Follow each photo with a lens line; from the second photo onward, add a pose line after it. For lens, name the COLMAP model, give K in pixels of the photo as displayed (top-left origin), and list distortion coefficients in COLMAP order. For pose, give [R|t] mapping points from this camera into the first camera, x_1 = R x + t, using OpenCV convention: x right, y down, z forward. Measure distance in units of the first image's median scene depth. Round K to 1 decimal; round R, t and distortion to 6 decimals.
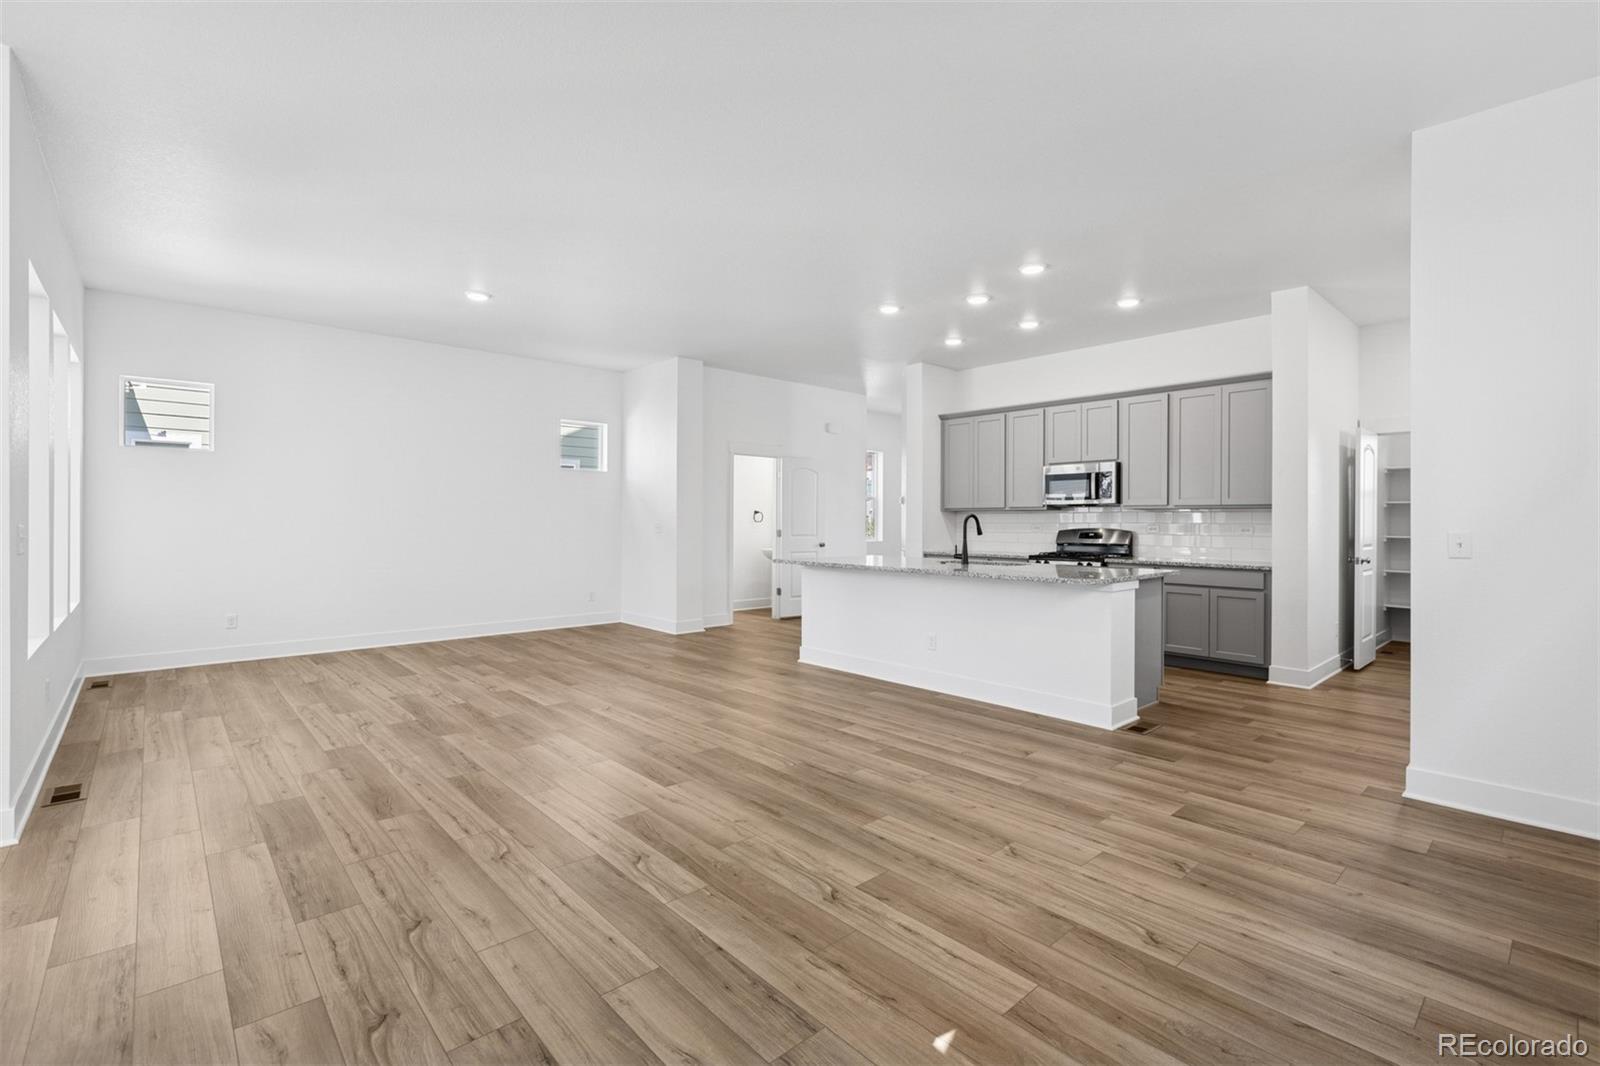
lens RADIAL K [[722.5, 0, 805.5], [0, 722.5, 521.0], [0, 0, 1]] dist [0.002526, 0.000064]
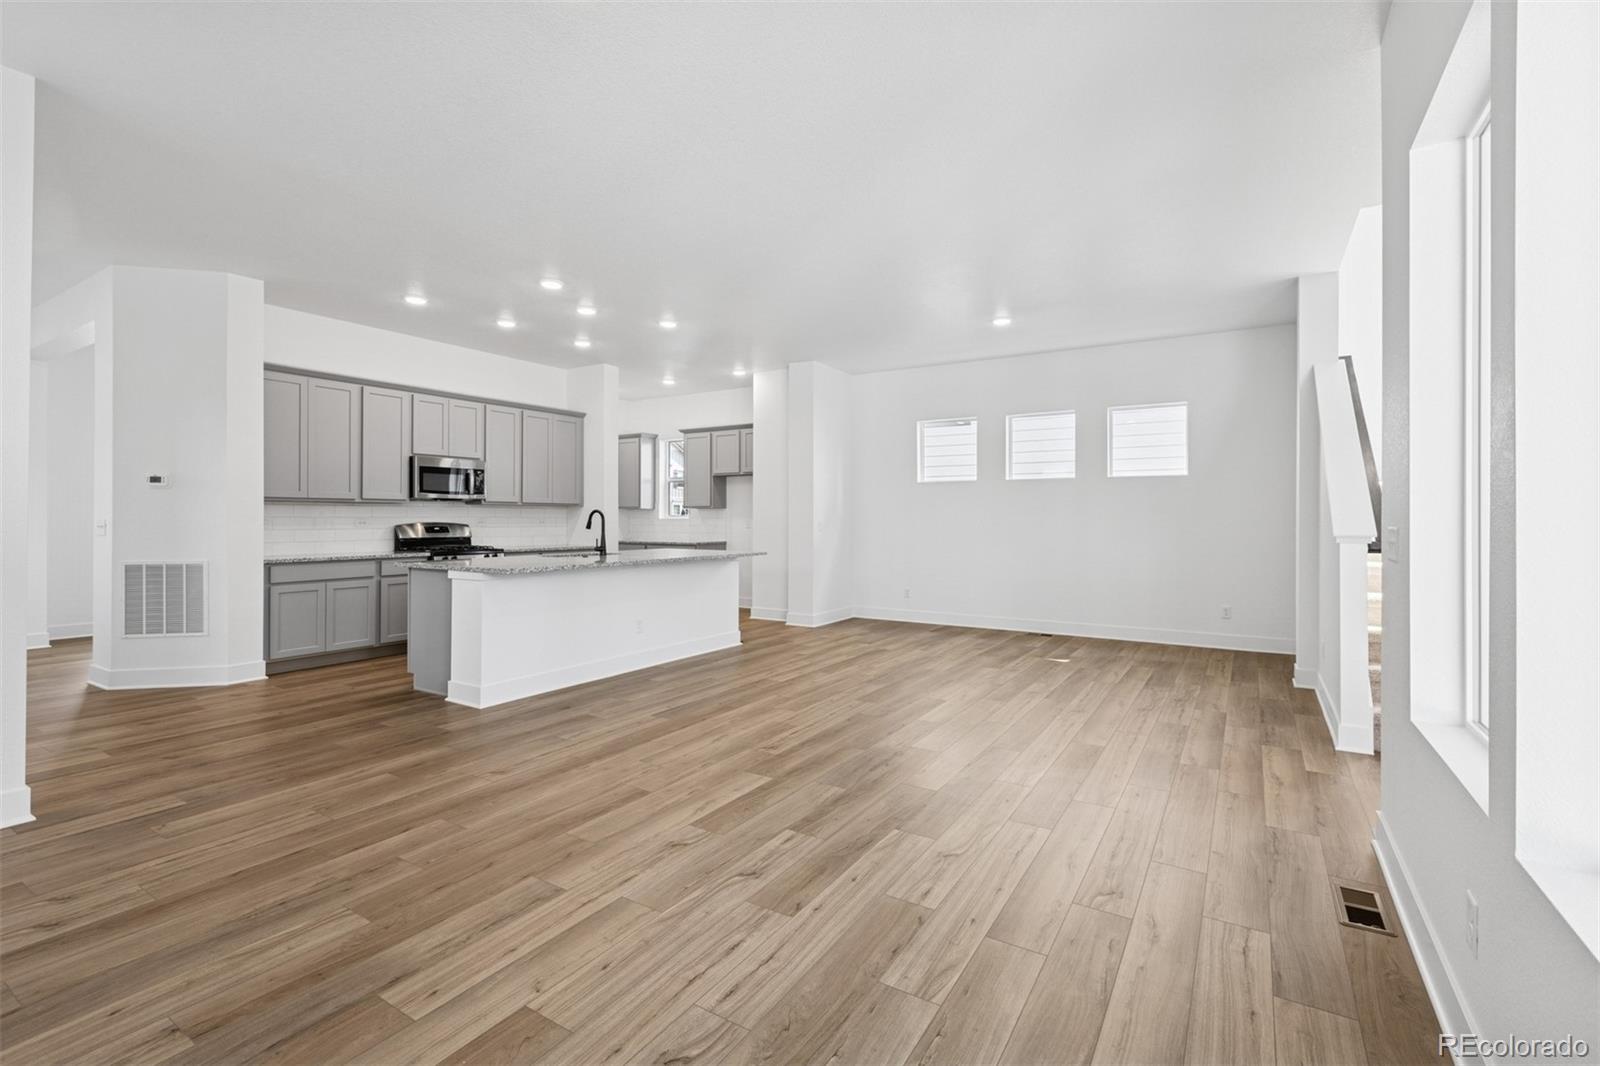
lens RADIAL K [[713.9, 0, 804.4], [0, 713.9, 521.8], [0, 0, 1]] dist [0.000218, -0.000221]
pose [[-0.270649, -0.009492, 0.962631, -0.865778], [-0.004438, 0.999953, 0.008613, -0.001893], [-0.962668, -0.001941, -0.270678, 0.962549]]
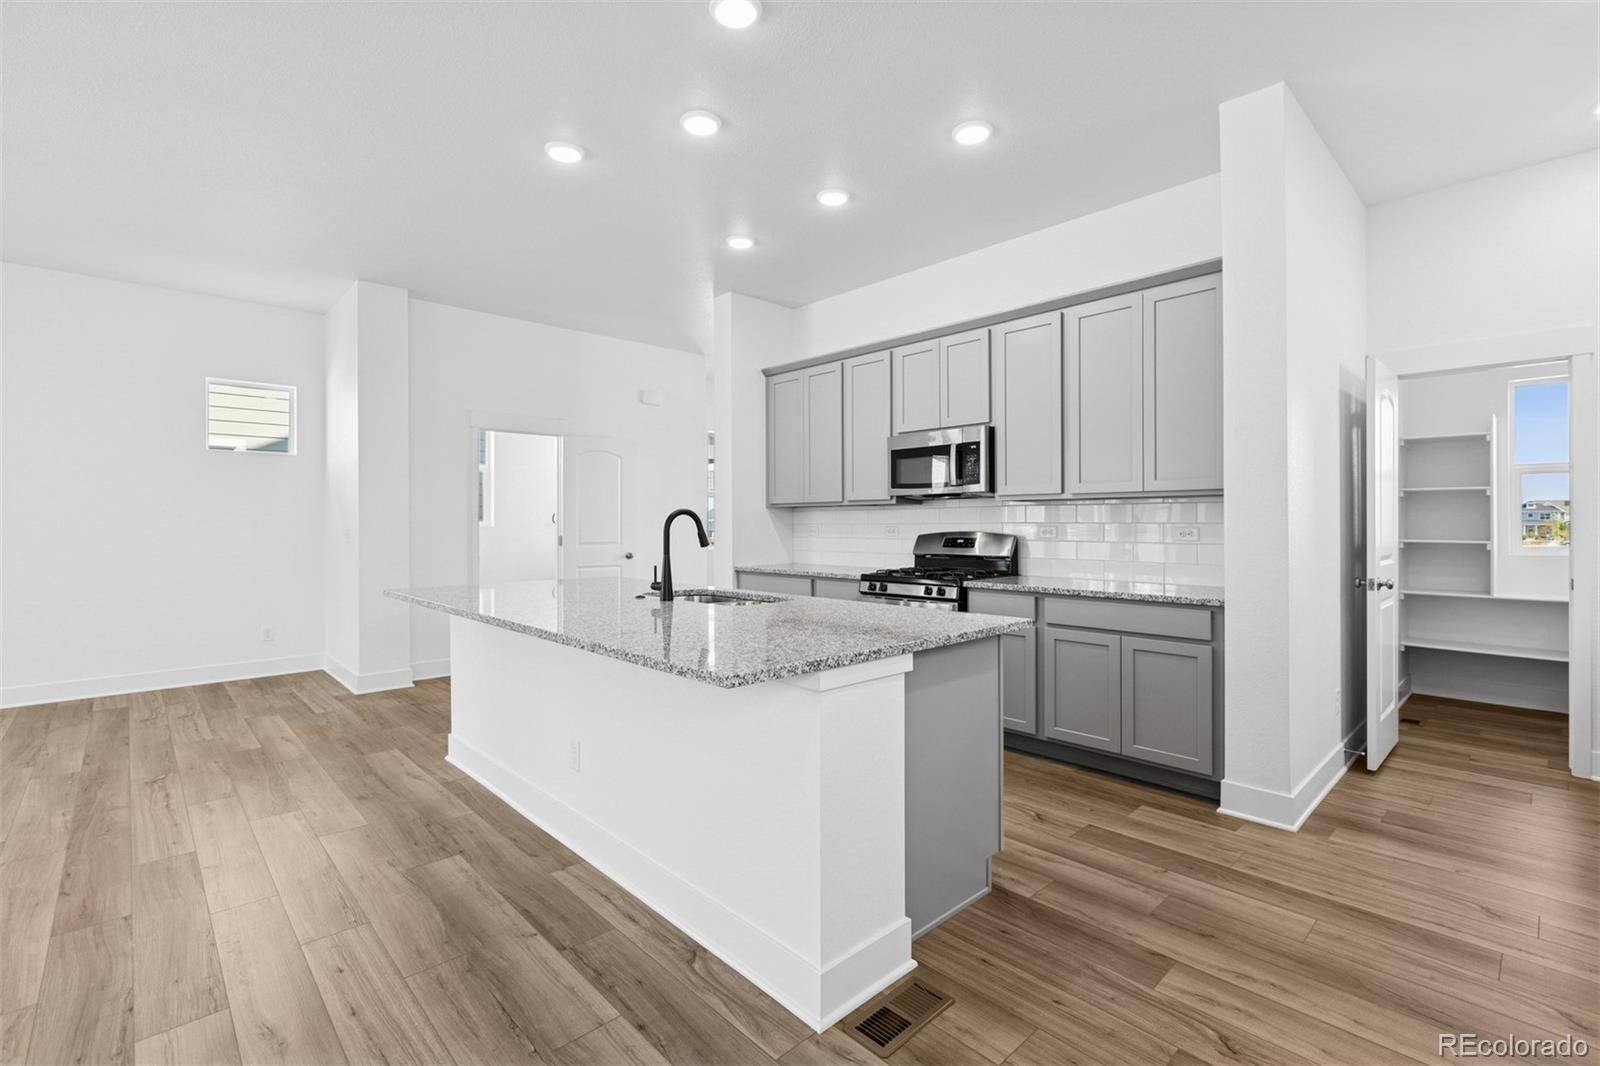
lens RADIAL K [[713.9, 0, 804.4], [0, 713.9, 521.8], [0, 0, 1]] dist [0.000218, -0.000221]
pose [[0.999888, -0.007019, 0.013235, 0.306315], [0.007041, 0.999974, -0.001616, 0.001689], [-0.013224, 0.001709, 0.999911, 0.443290]]
